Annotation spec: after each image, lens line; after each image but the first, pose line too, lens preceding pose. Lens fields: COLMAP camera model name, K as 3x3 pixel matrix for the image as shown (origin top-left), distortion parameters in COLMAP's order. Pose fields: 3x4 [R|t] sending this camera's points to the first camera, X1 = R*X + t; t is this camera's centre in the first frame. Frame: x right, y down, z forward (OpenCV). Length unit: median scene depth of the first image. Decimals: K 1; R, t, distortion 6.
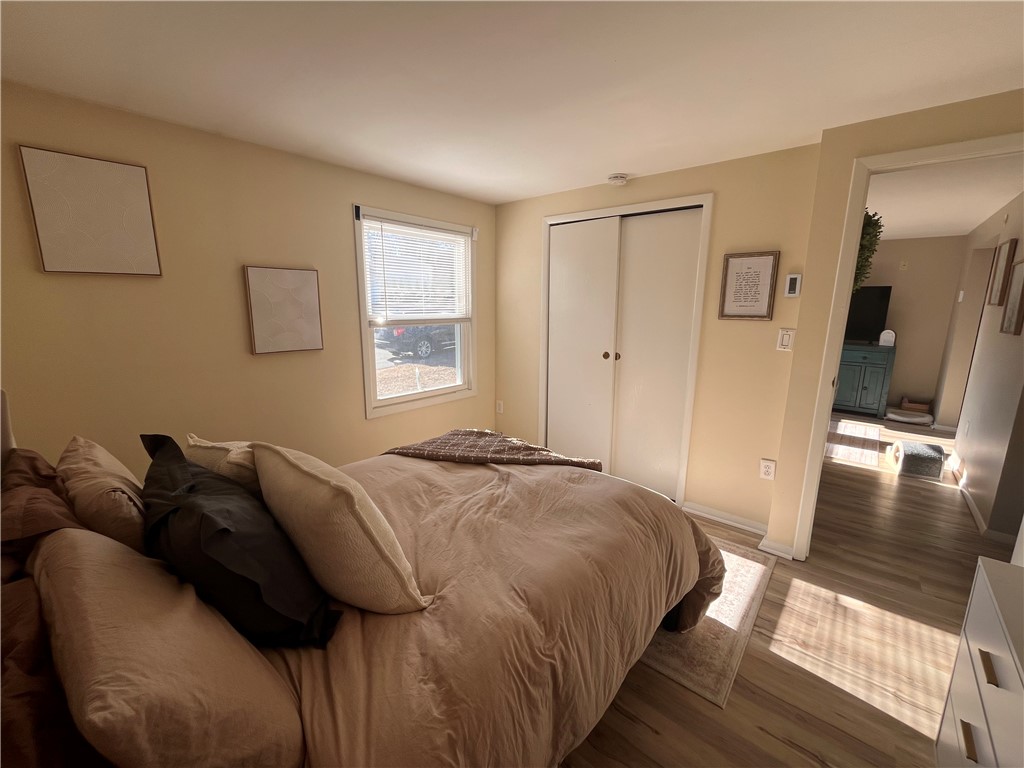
lens RADIAL K [[415.2, 0, 512.1], [0, 415.2, 381.9], [0, 0, 1]] dist [-0.002991, -0.000196]
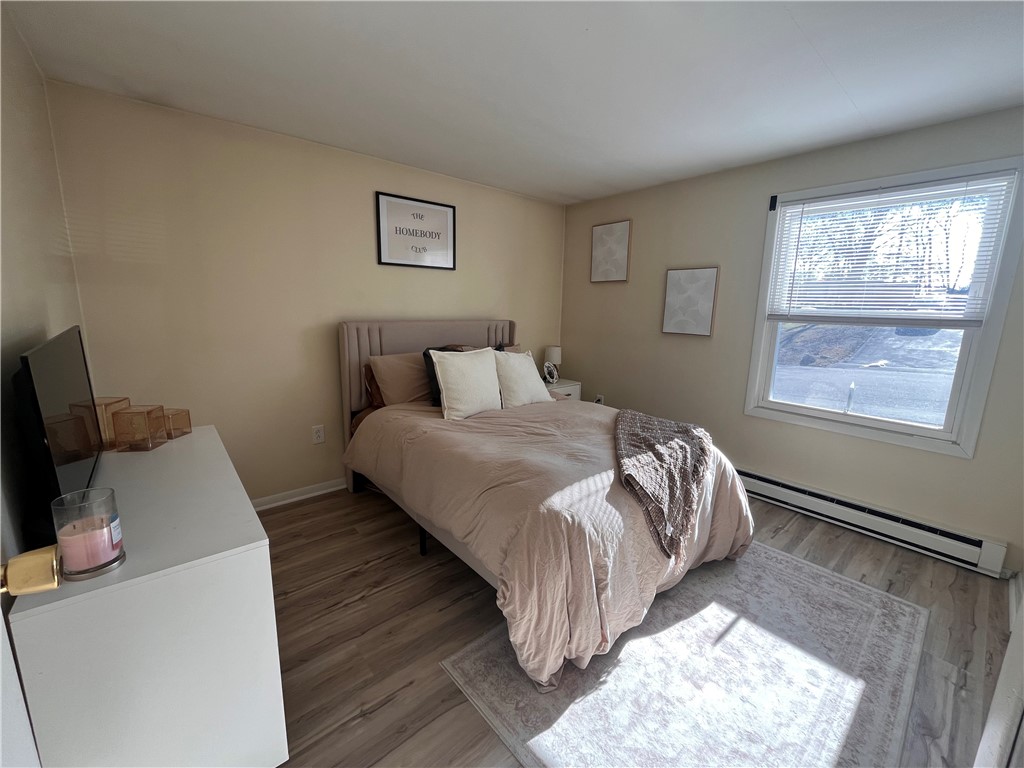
lens RADIAL K [[415.2, 0, 512.1], [0, 415.2, 381.9], [0, 0, 1]] dist [-0.002991, -0.000196]
pose [[-0.149880, 0.168786, -0.974191, 1.766343], [-0.205759, 0.958423, 0.197710, -0.167971], [0.967057, 0.230081, -0.108919, 1.446635]]
